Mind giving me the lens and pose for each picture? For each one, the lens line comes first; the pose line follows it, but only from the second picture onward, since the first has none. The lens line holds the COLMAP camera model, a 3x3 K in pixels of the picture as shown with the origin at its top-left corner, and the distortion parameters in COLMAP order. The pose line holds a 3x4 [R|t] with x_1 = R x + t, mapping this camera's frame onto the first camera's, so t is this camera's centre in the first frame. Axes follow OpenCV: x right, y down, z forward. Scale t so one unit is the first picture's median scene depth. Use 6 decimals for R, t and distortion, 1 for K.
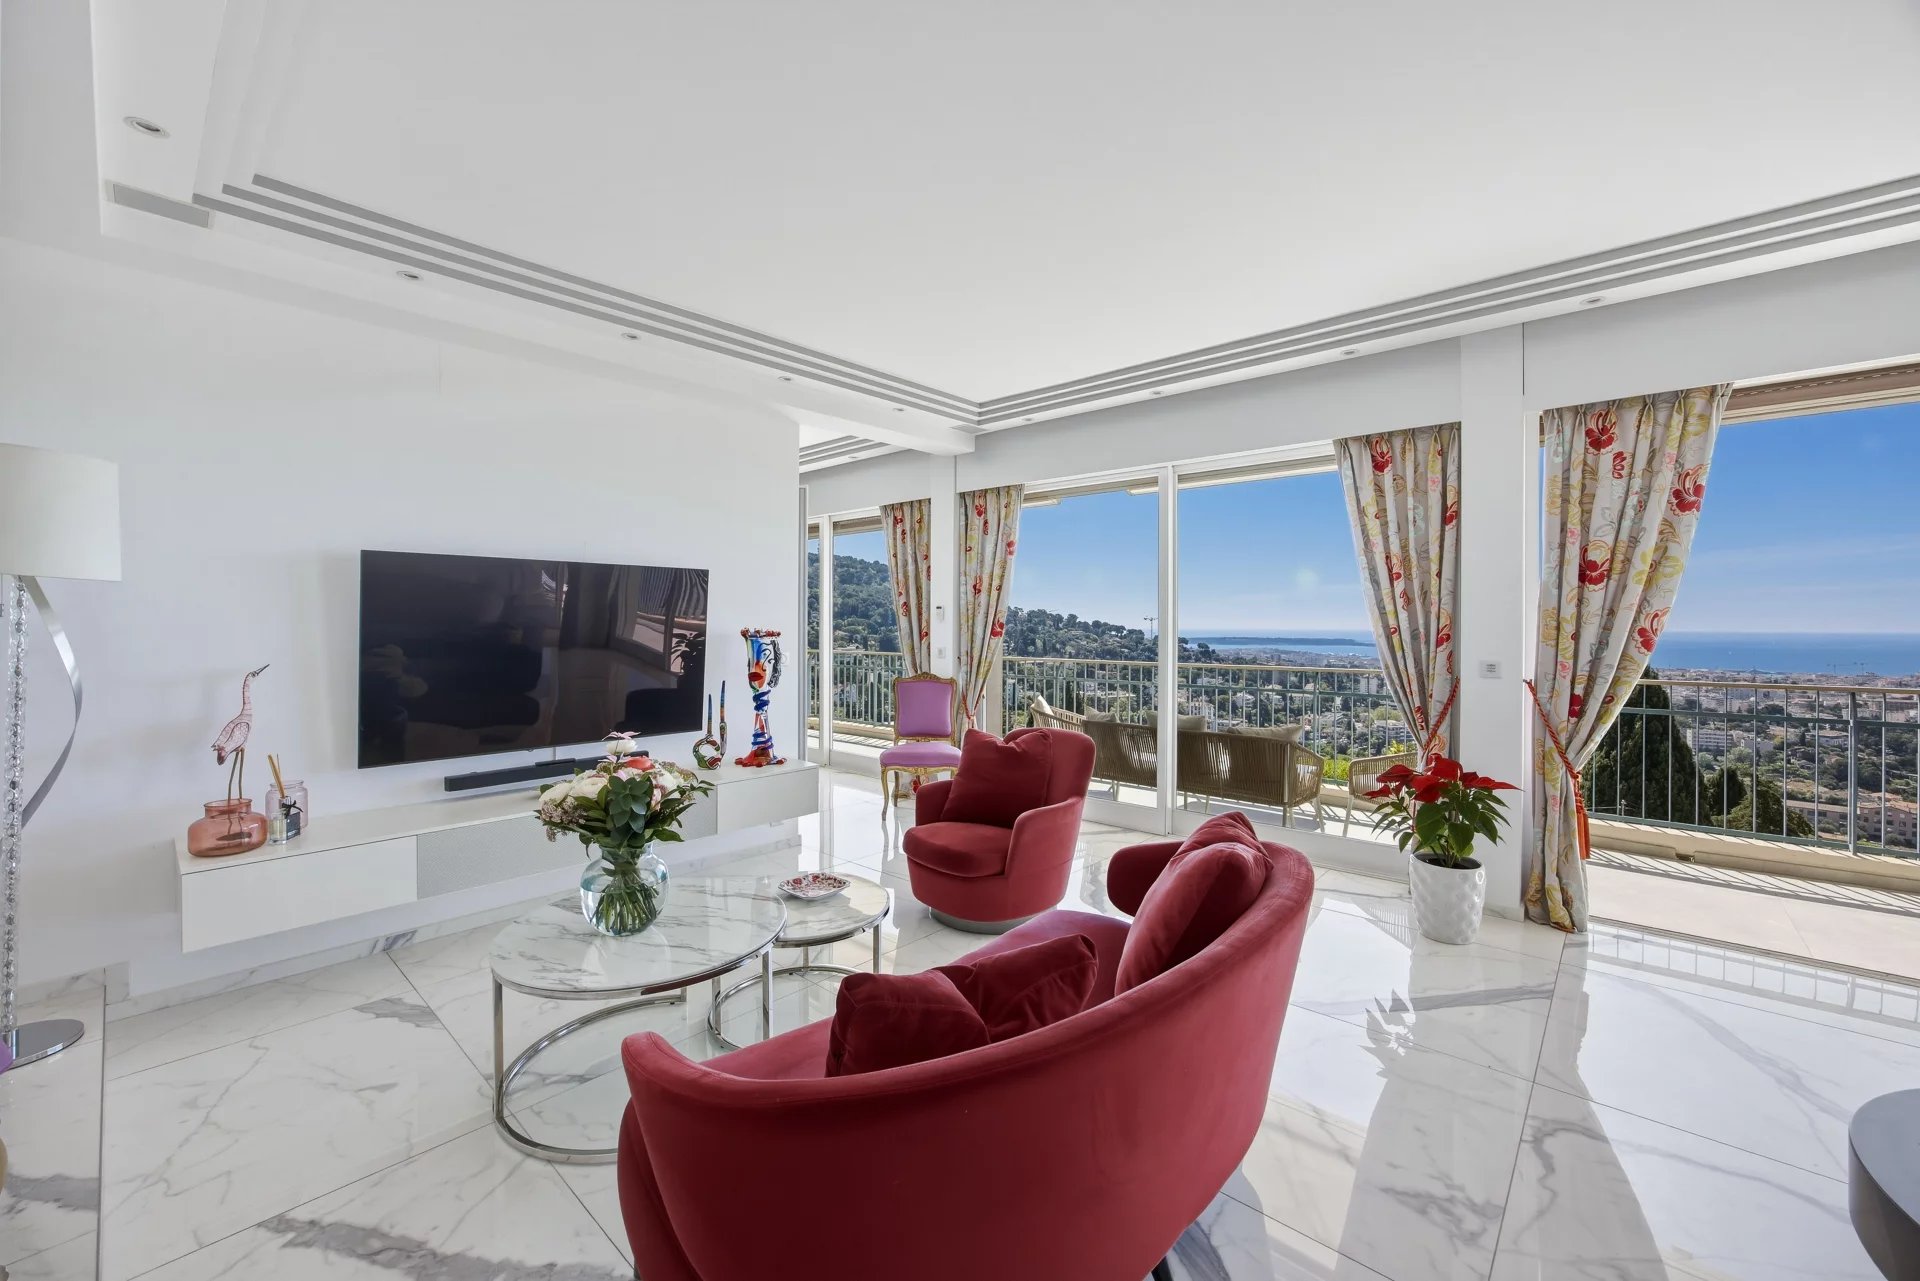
lens RADIAL K [[757.4, 0, 961.2], [0, 757.4, 625.3], [0, 0, 1]] dist [-0.026770, 0.011549]
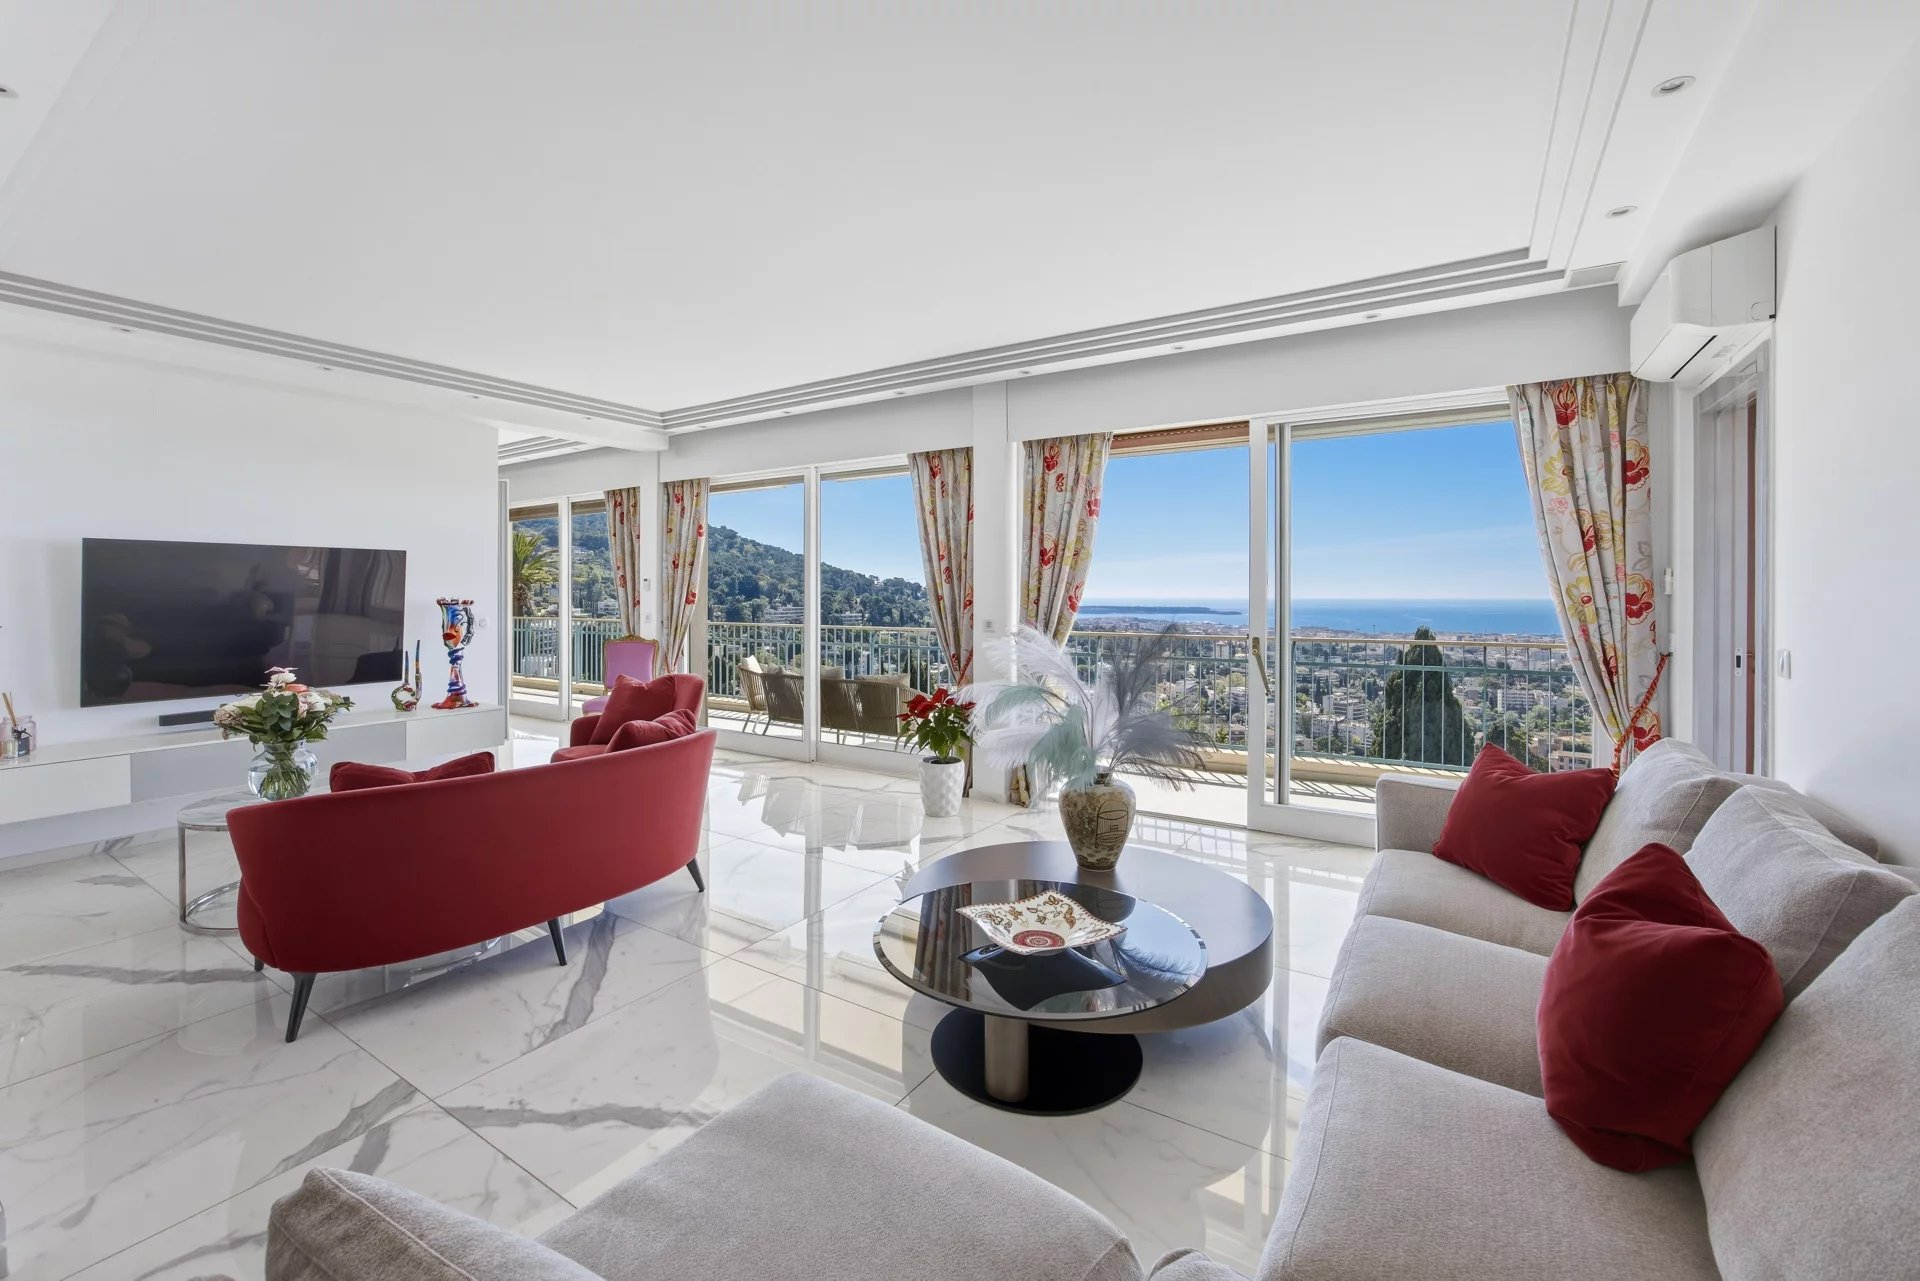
lens RADIAL K [[797.8, 0, 924.2], [0, 797.8, 594.6], [0, 0, 1]] dist [-0.042124, 0.023671]
pose [[0.991181, -0.002863, 0.132484, 0.359250], [0.002857, 0.999996, 0.000237, 0.000408], [-0.132484, 0.000144, 0.991185, -0.419961]]
